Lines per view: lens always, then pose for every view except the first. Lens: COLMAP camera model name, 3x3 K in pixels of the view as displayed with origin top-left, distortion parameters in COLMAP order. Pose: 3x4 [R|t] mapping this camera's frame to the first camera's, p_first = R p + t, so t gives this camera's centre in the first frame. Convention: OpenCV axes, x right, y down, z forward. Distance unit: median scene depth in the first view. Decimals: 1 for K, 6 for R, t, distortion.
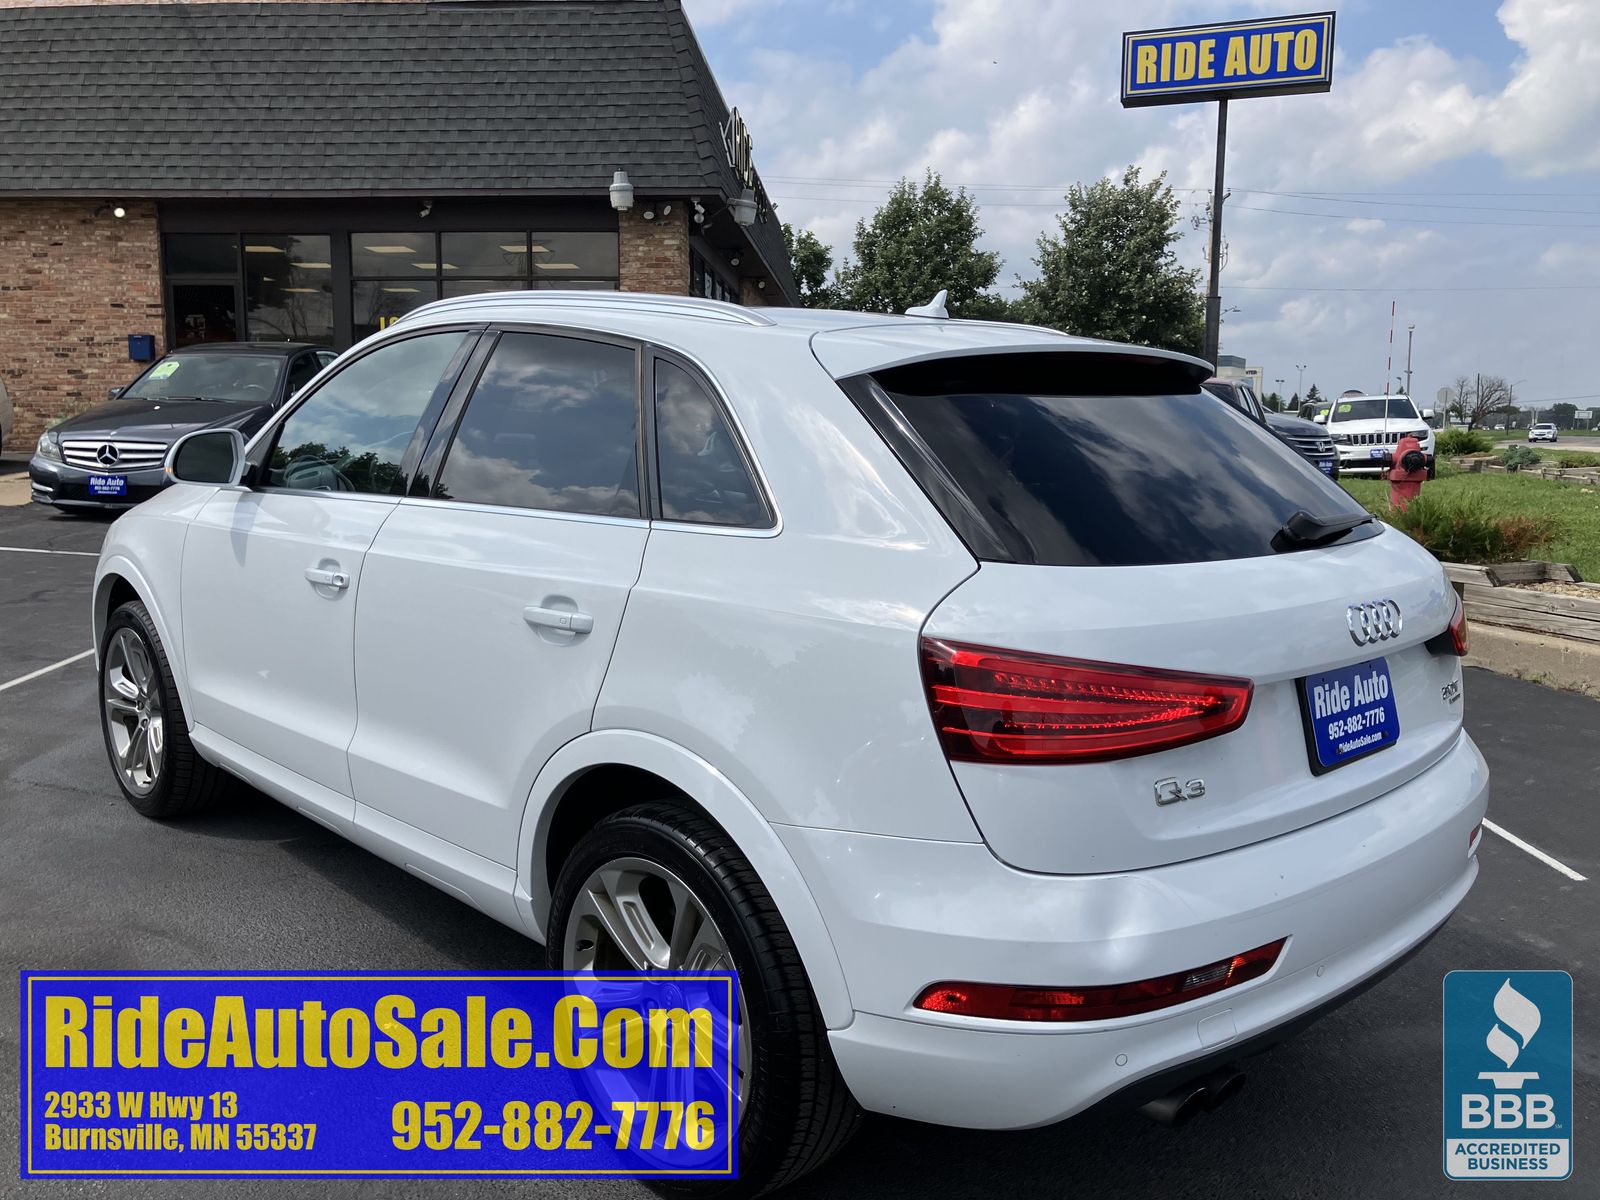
lens RADIAL K [[1358.8, 0, 800.0], [0, 1358.8, 600.0], [0, 0, 1]] dist [0.010148, 0.014999]
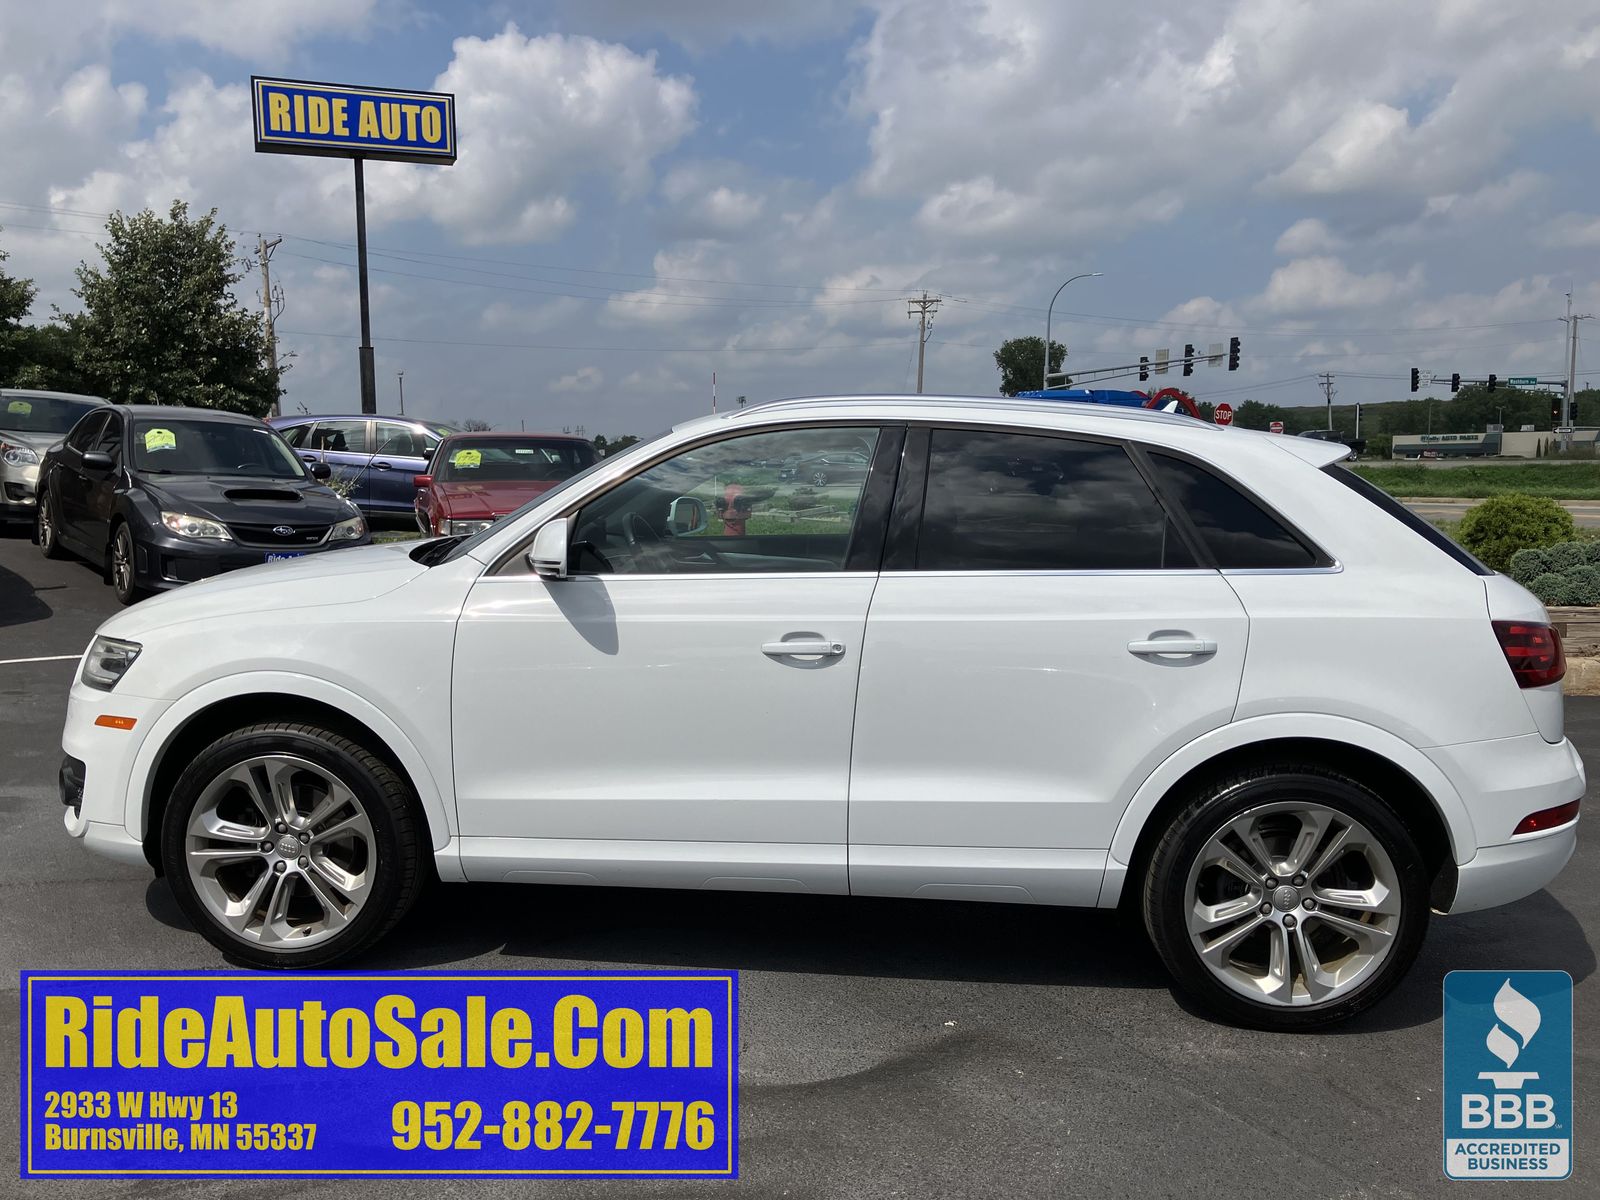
lens RADIAL K [[1358.8, 0, 800.0], [0, 1358.8, 600.0], [0, 0, 1]] dist [0.010148, 0.014999]
pose [[0.710561, -0.093054, 0.697455, -0.205550], [0.111397, 0.993593, 0.019074, -0.014851], [-0.694761, 0.064141, 0.716374, 0.042832]]
